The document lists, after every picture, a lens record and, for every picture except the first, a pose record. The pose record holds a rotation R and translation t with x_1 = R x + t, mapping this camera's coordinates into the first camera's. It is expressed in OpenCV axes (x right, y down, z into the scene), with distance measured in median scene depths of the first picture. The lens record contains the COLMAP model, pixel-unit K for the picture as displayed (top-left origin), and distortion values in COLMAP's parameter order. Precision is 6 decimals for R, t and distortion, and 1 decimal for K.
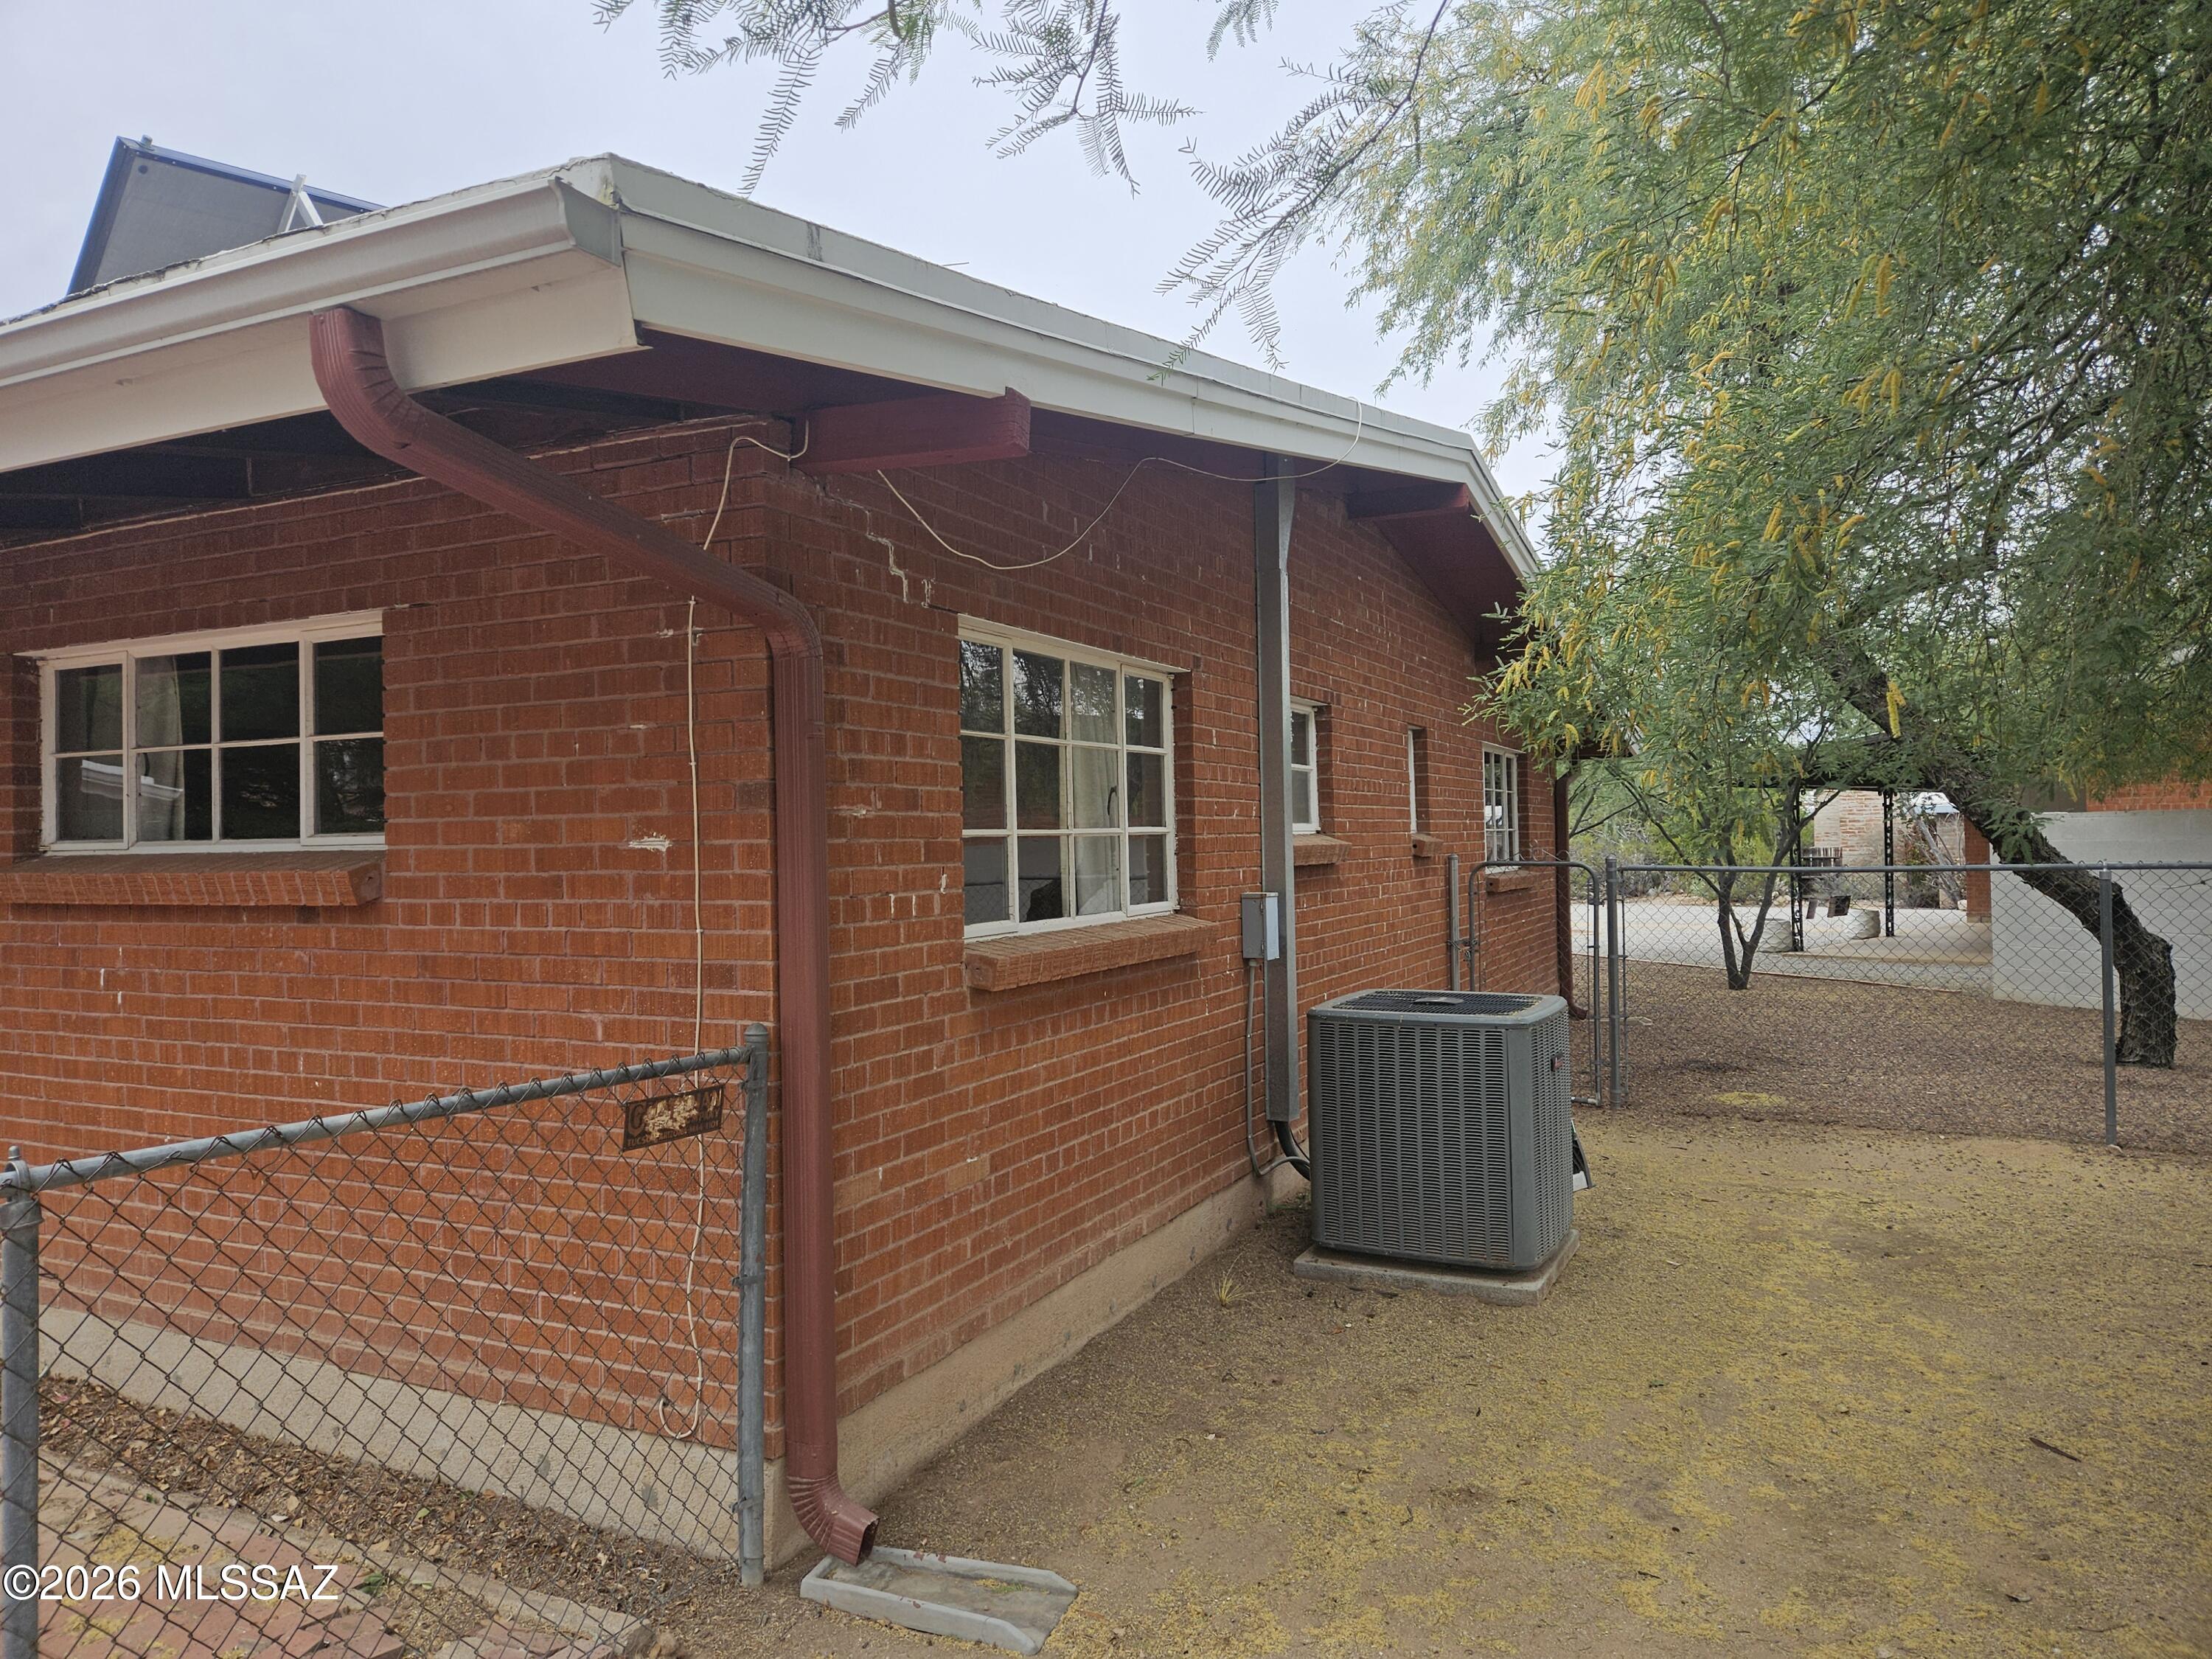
lens RADIAL K [[1494.5, 0, 1108.4], [0, 1494.5, 820.2], [0, 0, 1]] dist [0.009695, -0.001606]
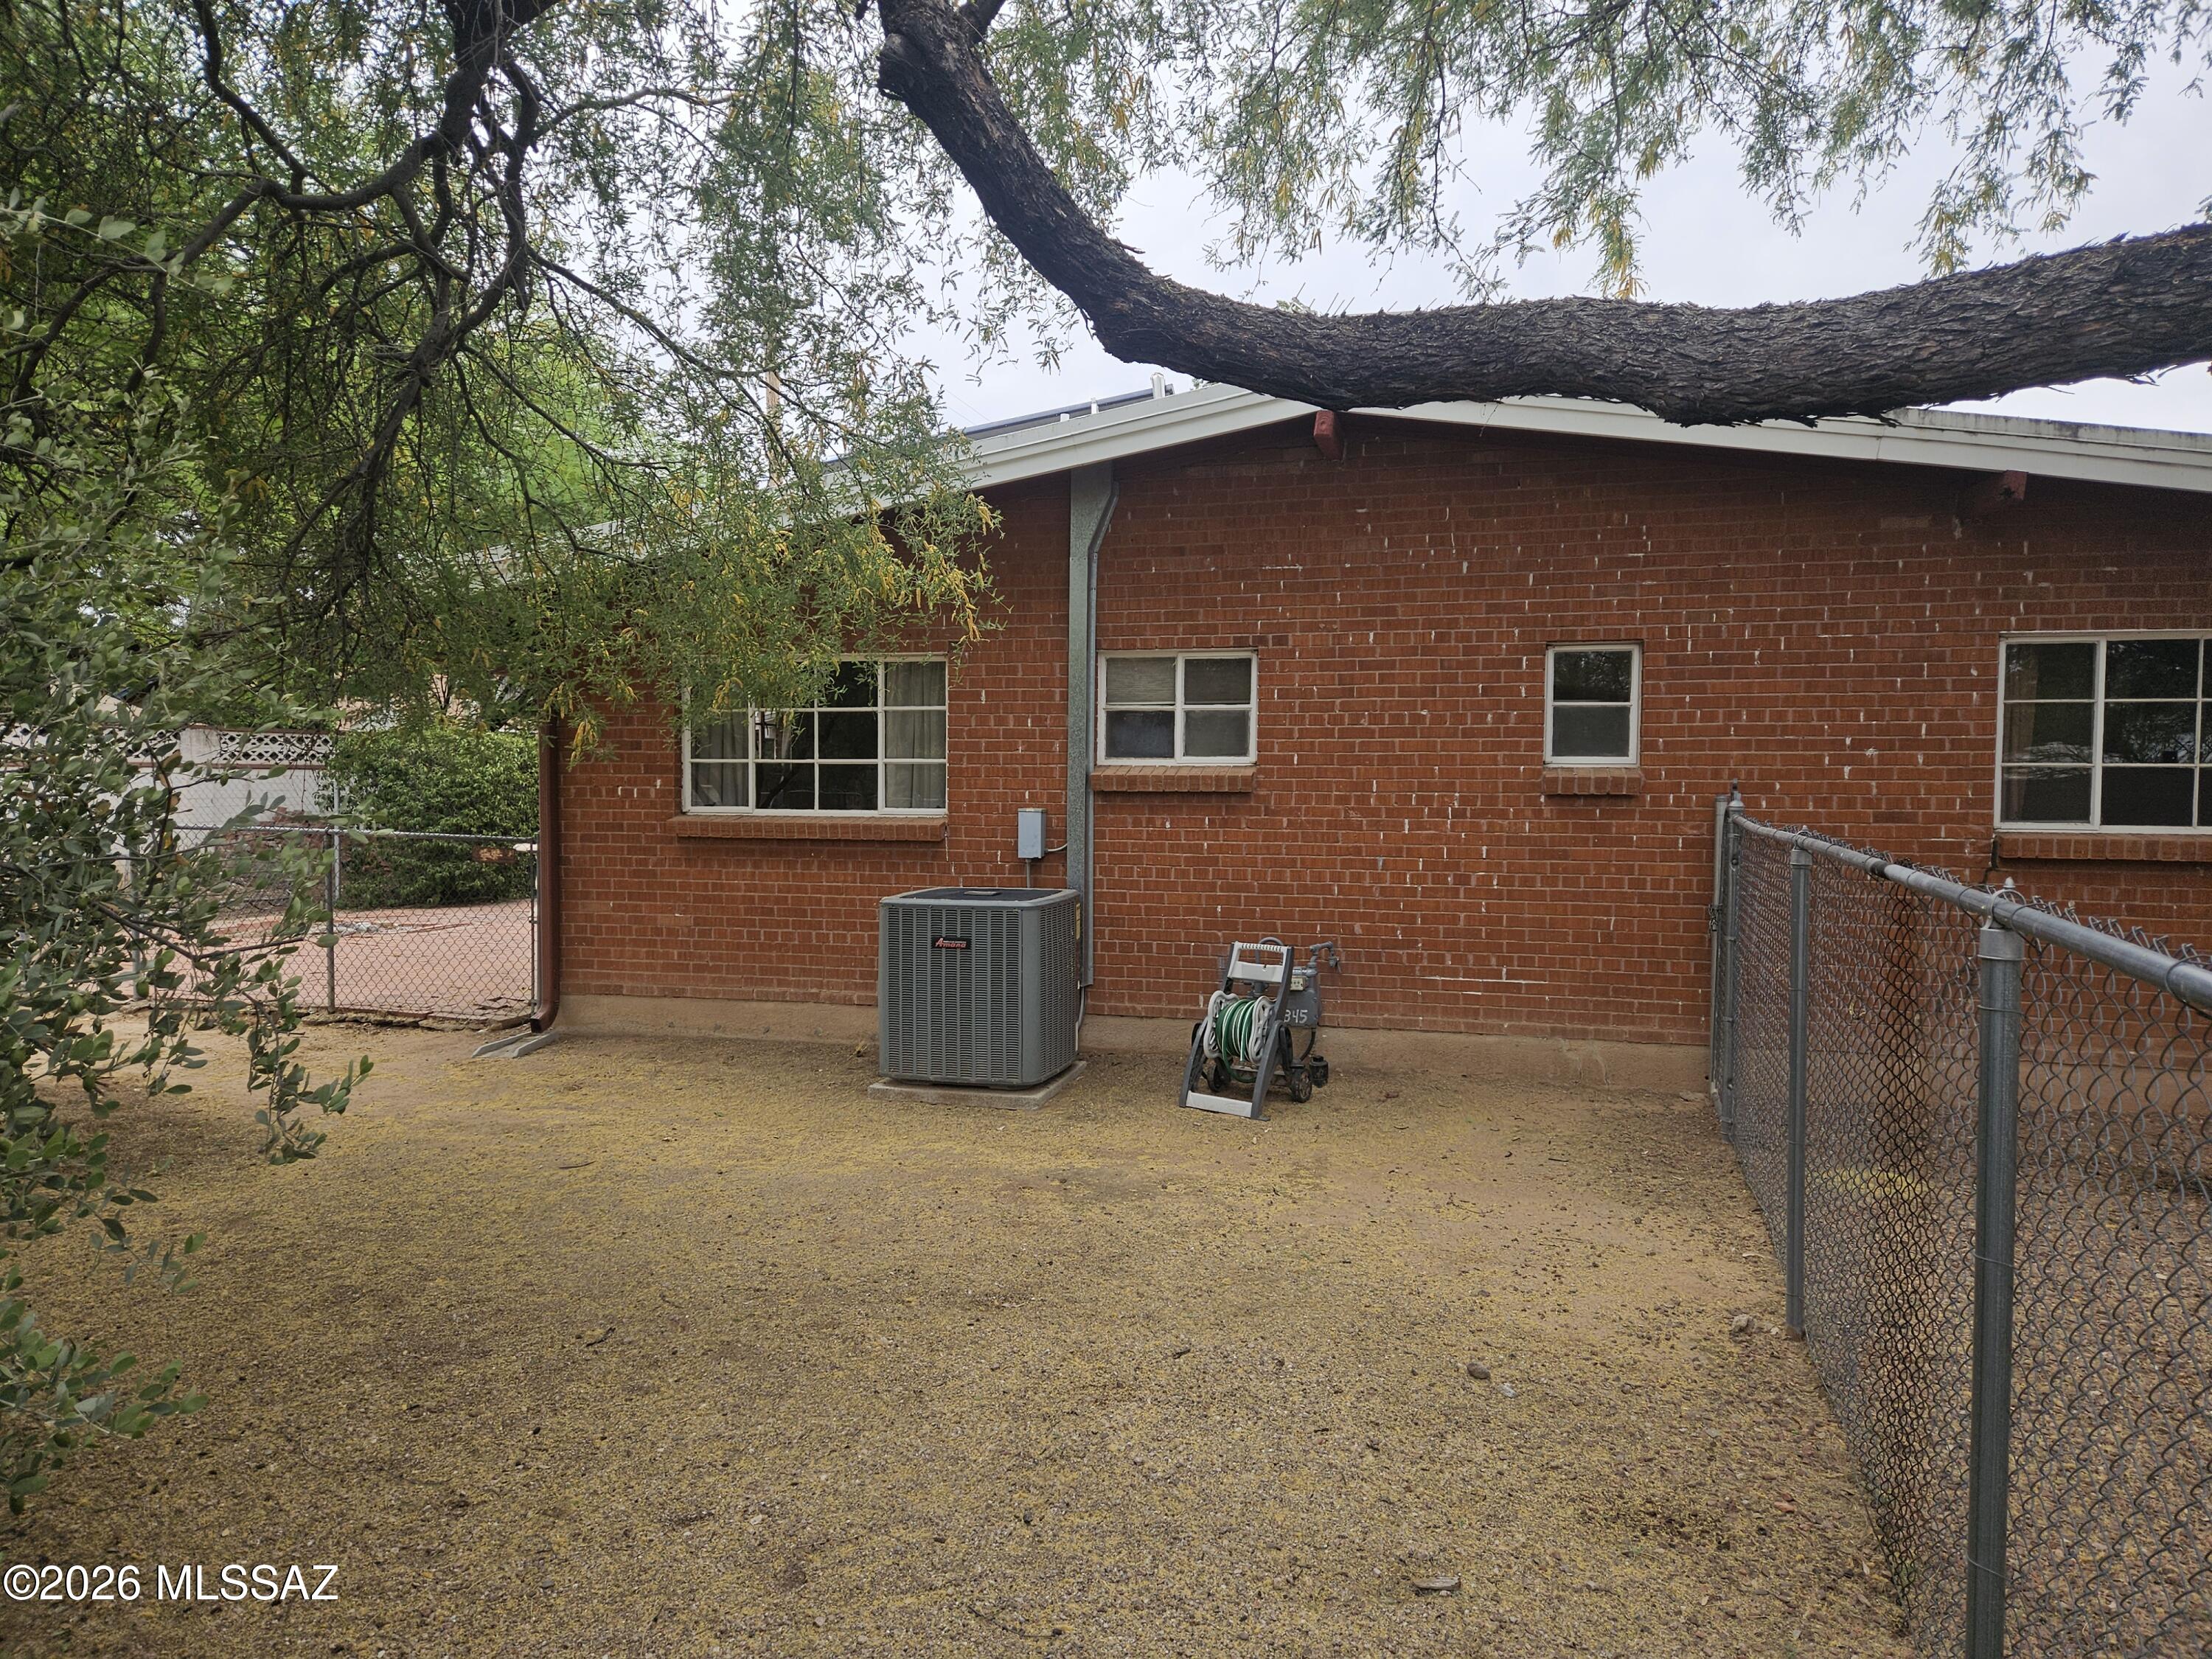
lens RADIAL K [[1494.5, 0, 1108.1], [0, 1494.5, 833.7], [0, 0, 1]] dist [0.009695, -0.001606]
pose [[0.227133, 0.060691, -0.971971, 2.054430], [0.005213, 0.997966, 0.063532, -0.019510], [0.973850, -0.019498, 0.226355, 1.087724]]
